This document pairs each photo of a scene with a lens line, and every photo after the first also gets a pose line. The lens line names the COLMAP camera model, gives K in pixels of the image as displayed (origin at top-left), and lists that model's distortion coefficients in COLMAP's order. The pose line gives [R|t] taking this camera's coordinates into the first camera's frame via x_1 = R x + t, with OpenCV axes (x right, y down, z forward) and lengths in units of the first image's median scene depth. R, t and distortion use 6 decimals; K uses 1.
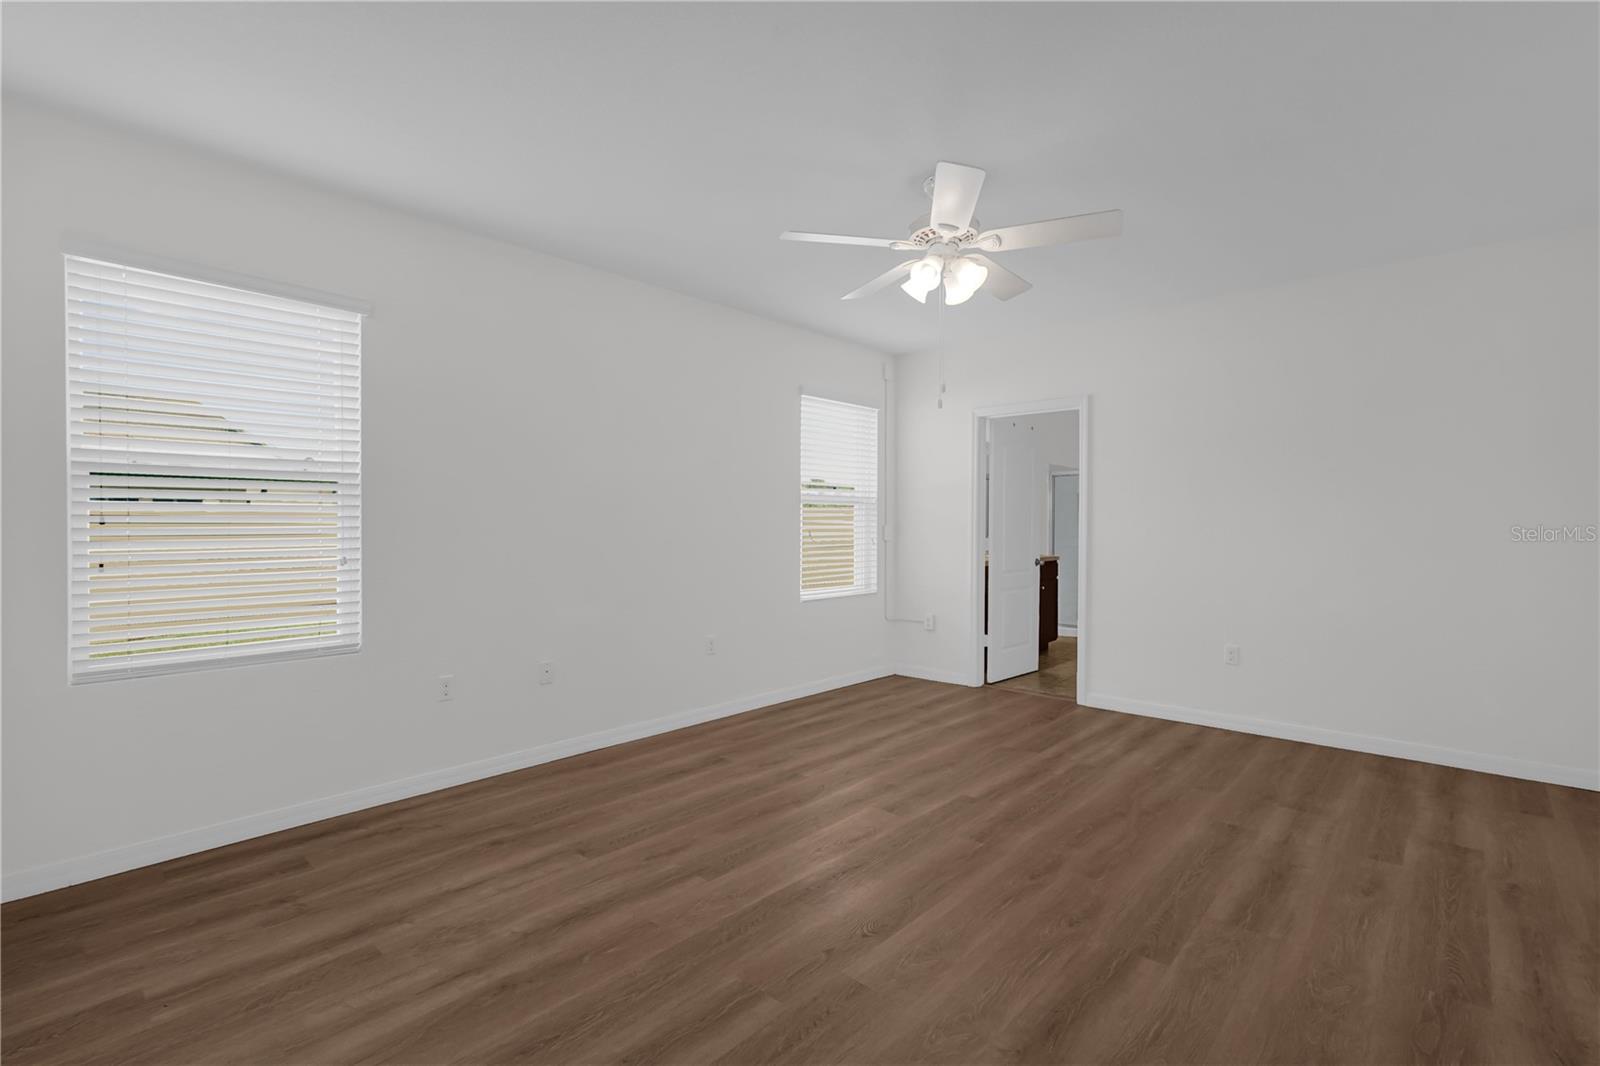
lens RADIAL K [[719.1, 0, 803.5], [0, 719.1, 535.6], [0, 0, 1]] dist [-0.015585, 0.007050]
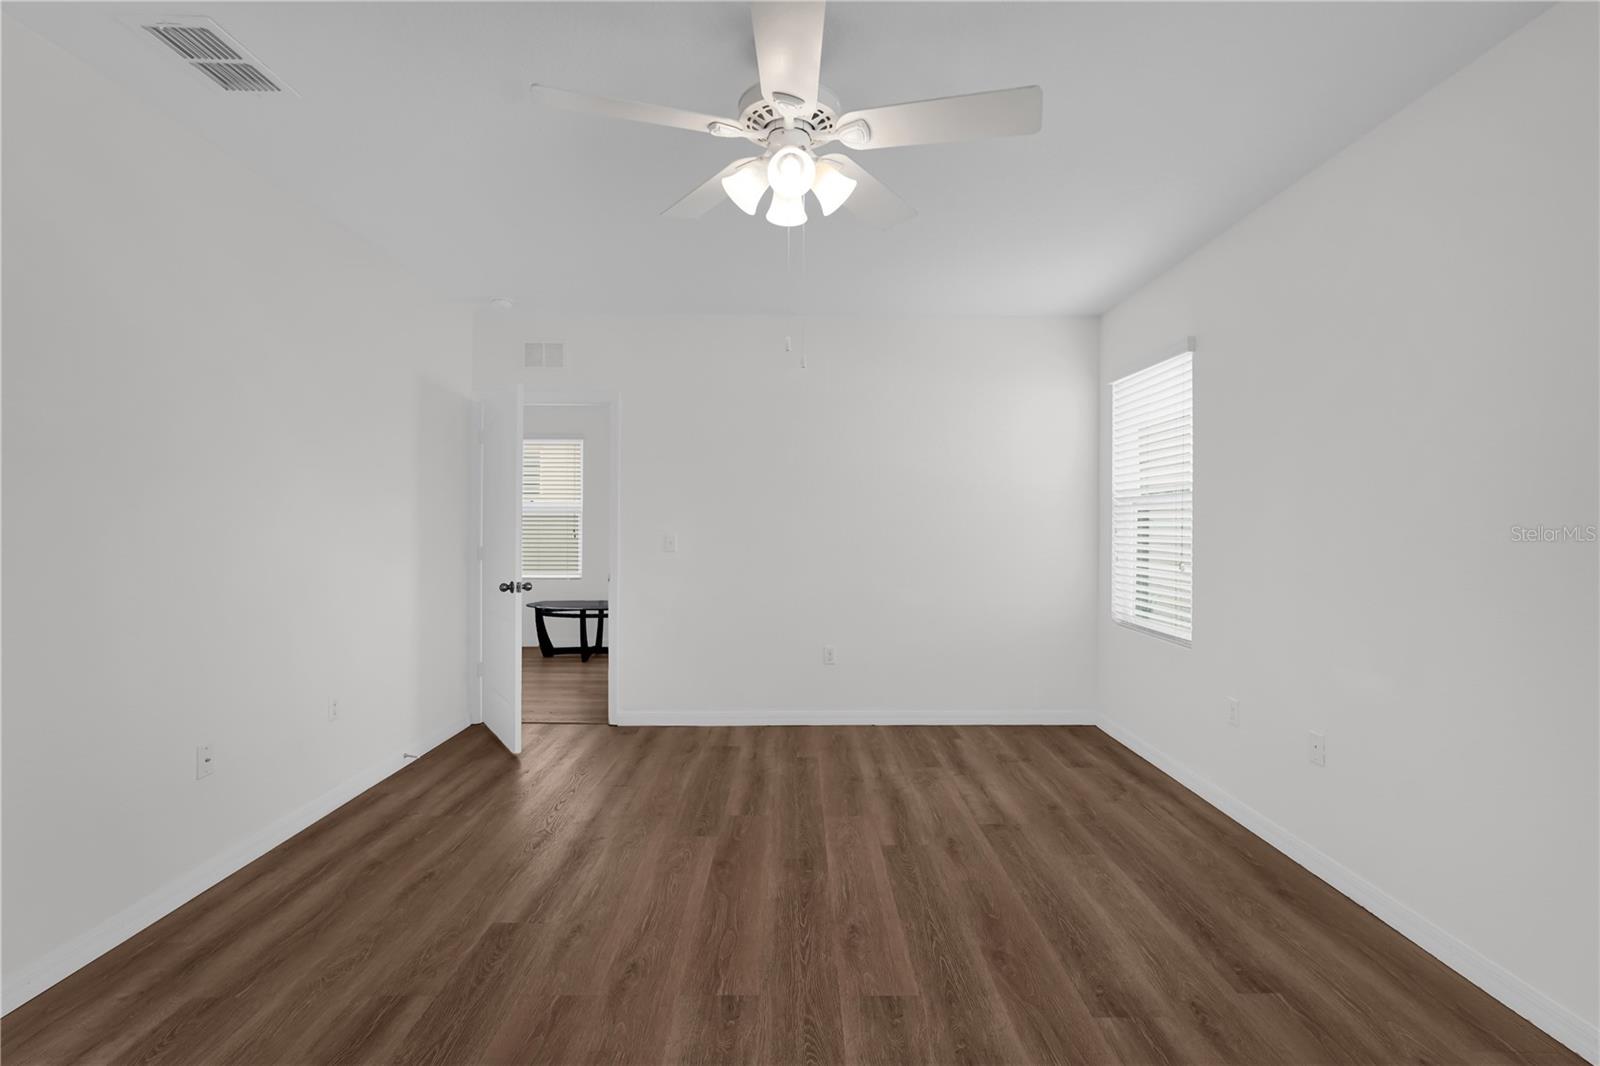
lens RADIAL K [[719.1, 0, 803.5], [0, 719.1, 535.6], [0, 0, 1]] dist [-0.015585, 0.007050]
pose [[-0.728463, 0.008805, -0.685028, 0.574410], [-0.015291, 0.999459, 0.029107, -0.038371], [0.684914, 0.031678, -0.727935, 1.334777]]
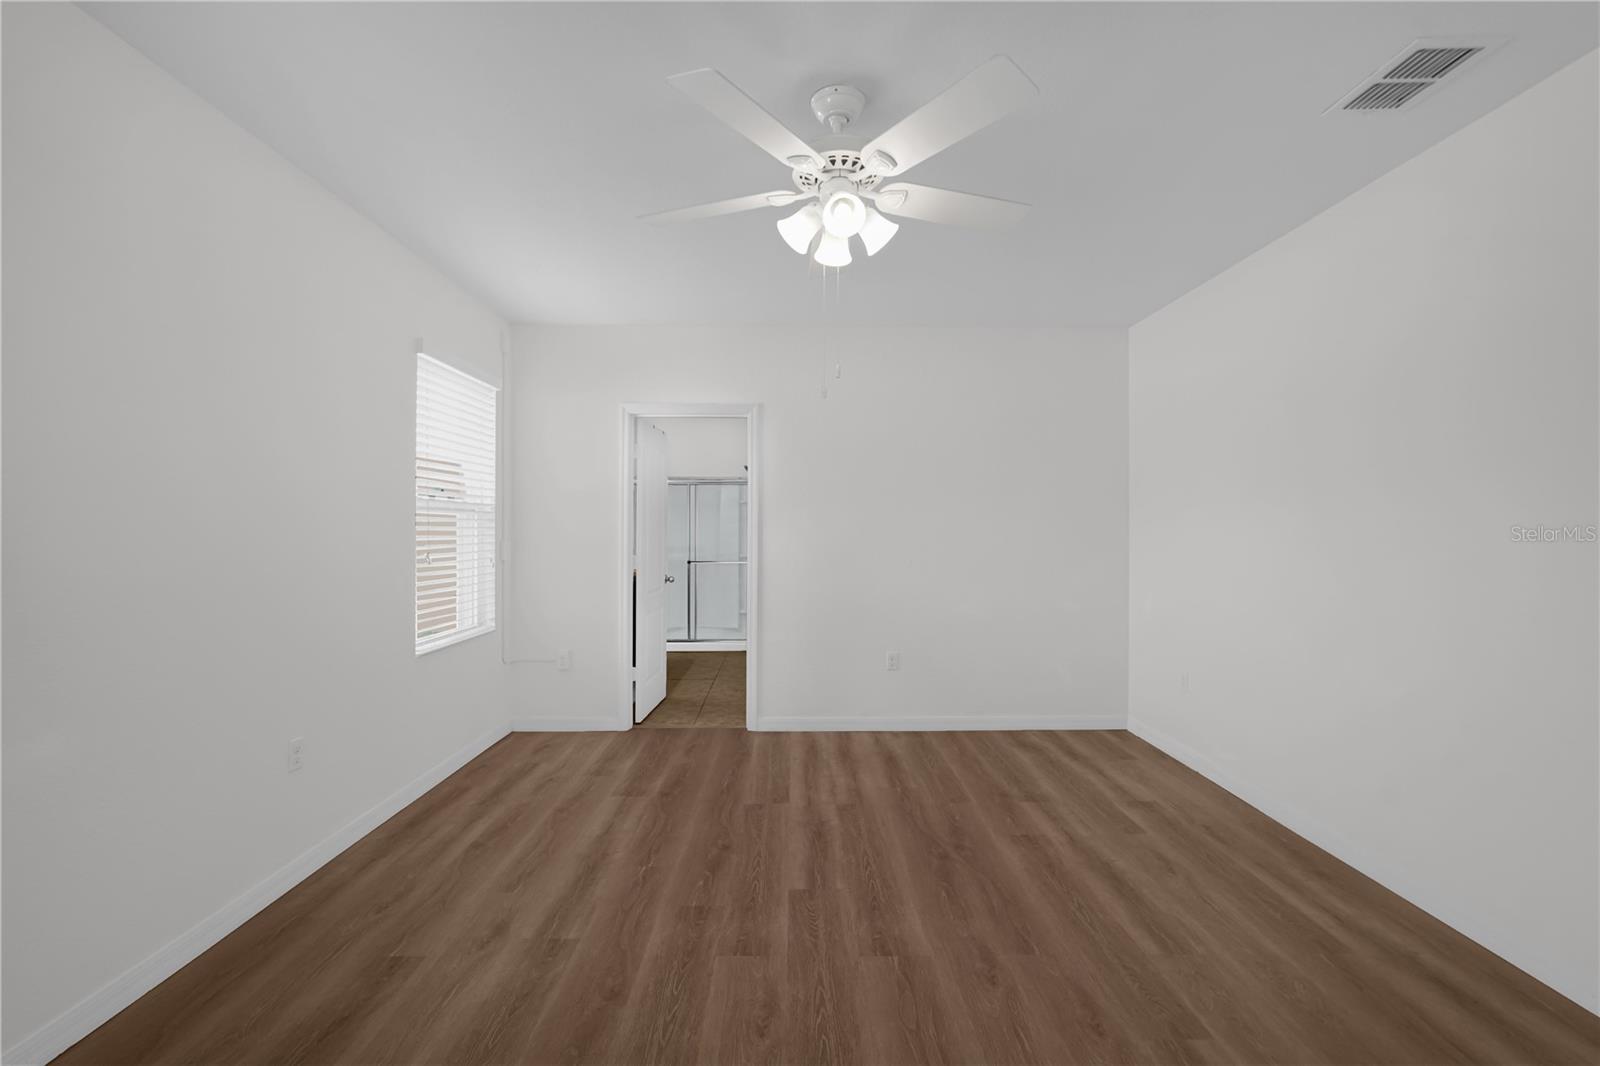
lens RADIAL K [[697.9, 0, 794.6], [0, 697.9, 531.2], [0, 0, 1]] dist [-0.012365, 0.005738]
pose [[0.733100, -0.000290, 0.680120, -0.300970], [0.008662, 0.999923, -0.008911, -0.027645], [-0.680065, 0.012424, 0.733046, 0.436306]]
